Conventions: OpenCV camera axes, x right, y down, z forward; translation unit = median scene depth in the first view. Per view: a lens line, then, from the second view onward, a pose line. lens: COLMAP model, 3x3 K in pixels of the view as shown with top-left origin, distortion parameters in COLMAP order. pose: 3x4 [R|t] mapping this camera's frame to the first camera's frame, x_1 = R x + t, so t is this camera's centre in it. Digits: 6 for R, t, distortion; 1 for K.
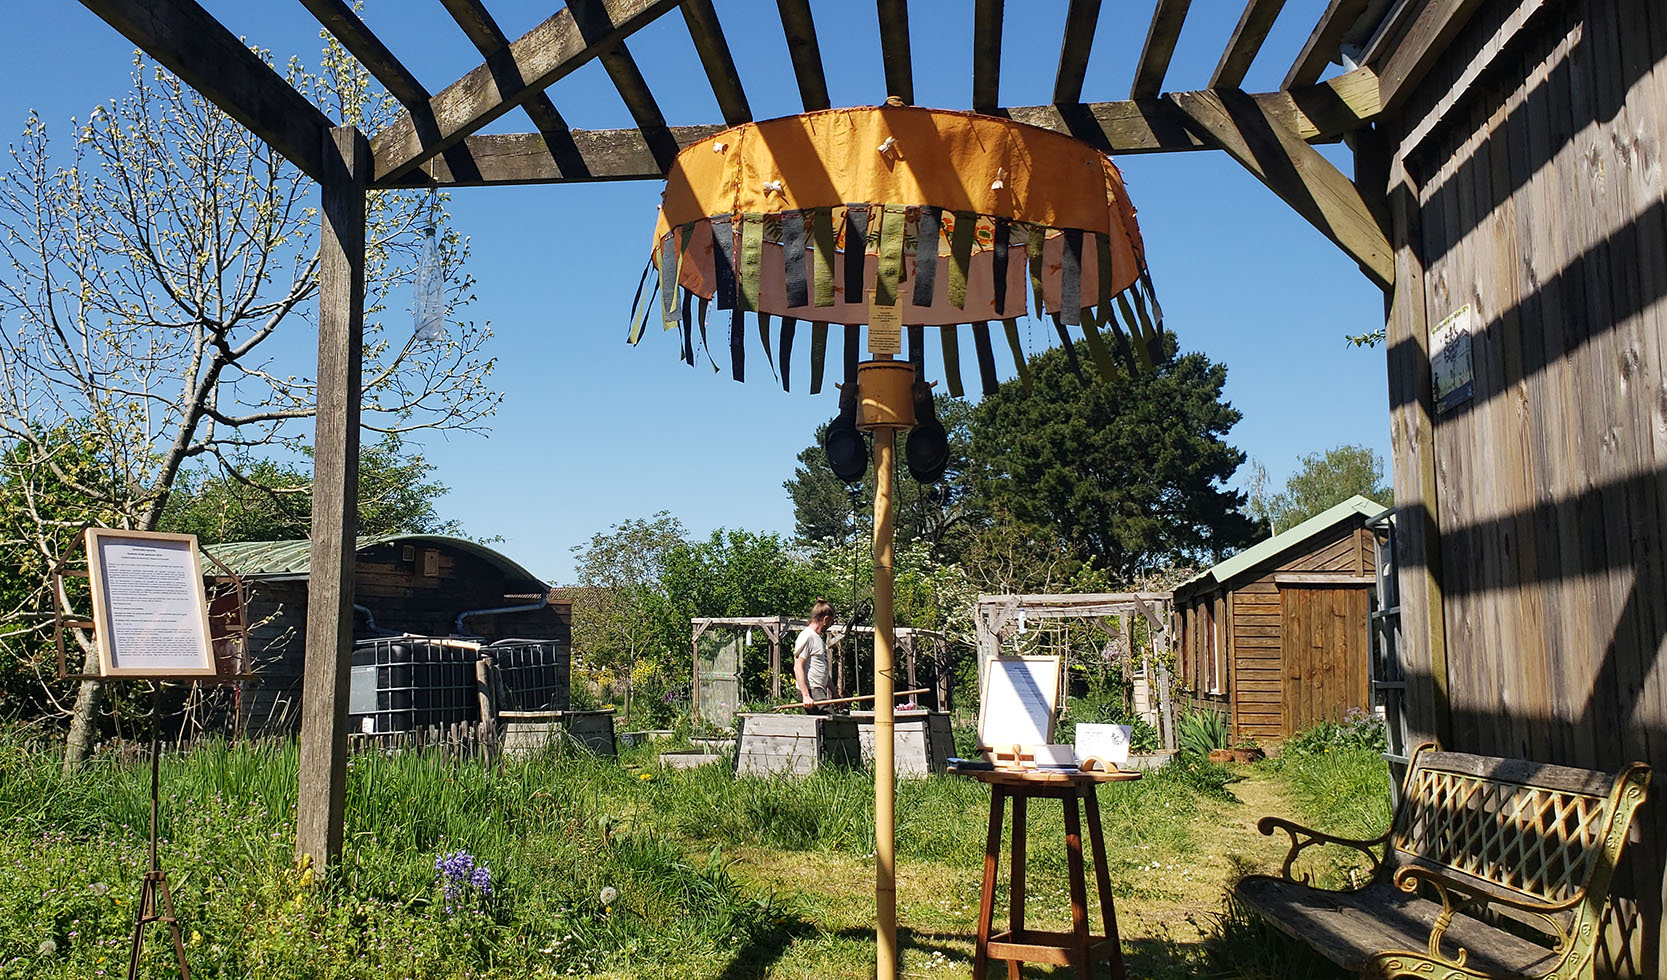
lens RADIAL K [[1591.1, 0, 833.5], [0, 1591.1, 490.0], [0, 0, 1]] dist [0.004227, 0.000153]
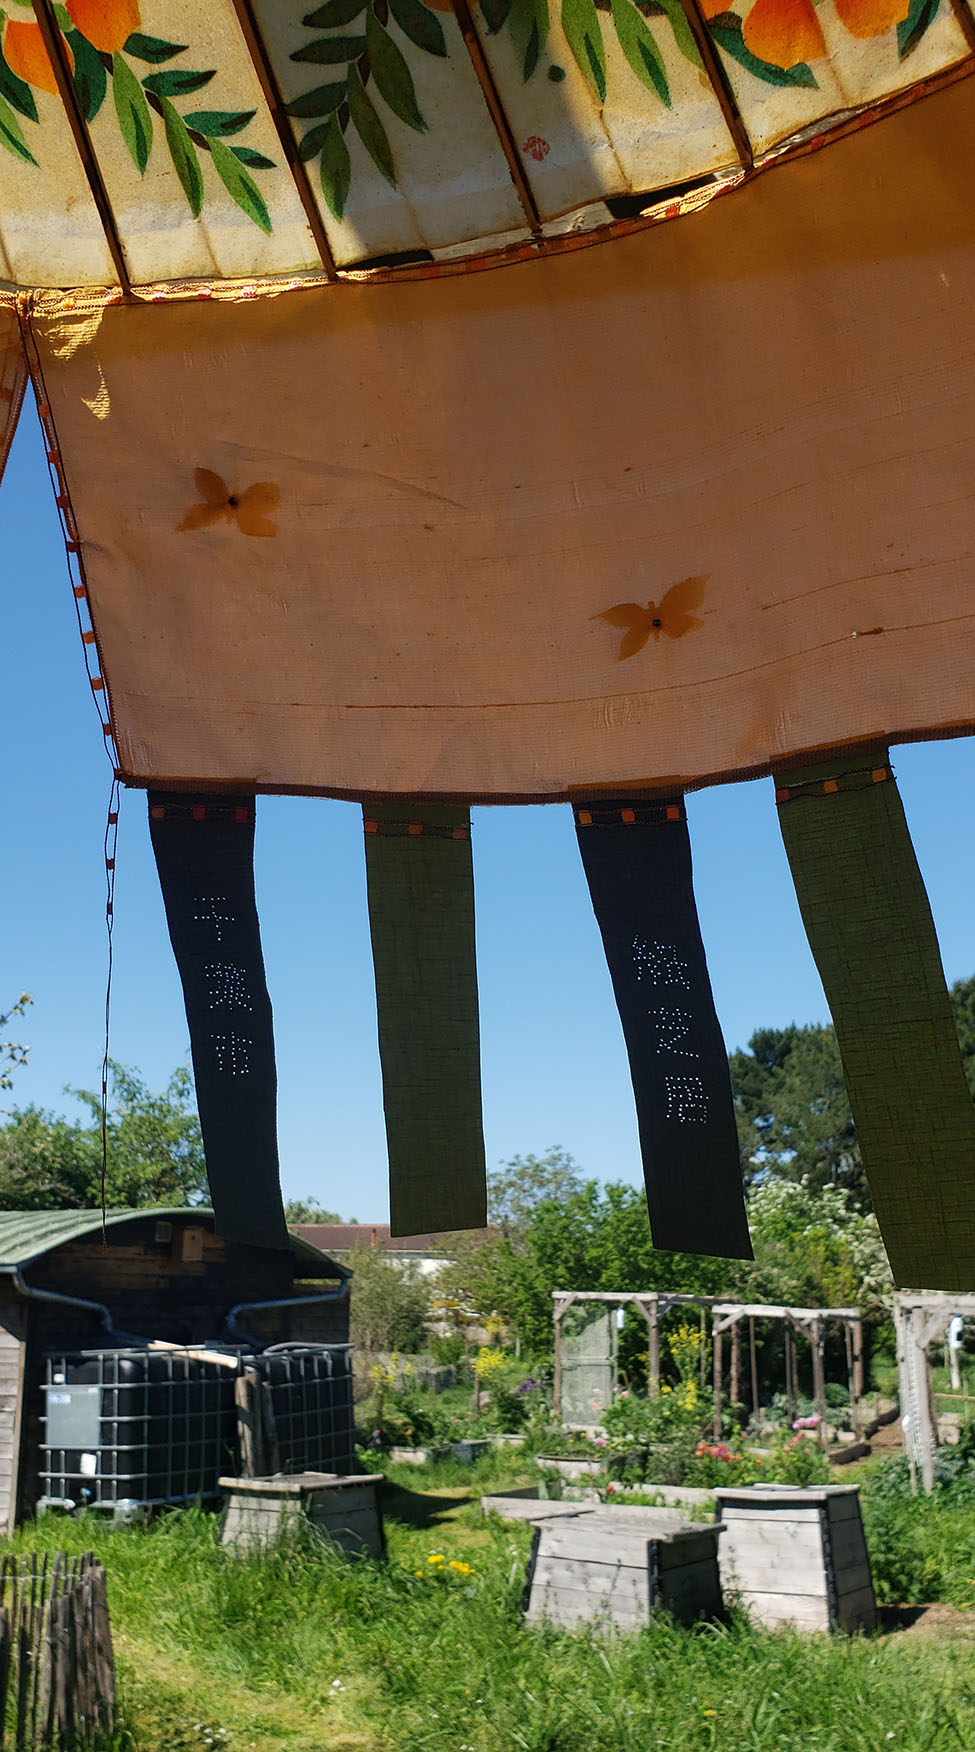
lens RADIAL K [[1670.2, 0, 487.5], [0, 1670.2, 876.0], [0, 0, 1]] dist [-0.002972, -0.012906]
pose [[0.988973, -0.010626, -0.147714, 0.018078], [-0.011064, 0.989334, -0.145243, -0.016439], [0.147682, 0.145276, 0.978307, 0.172434]]
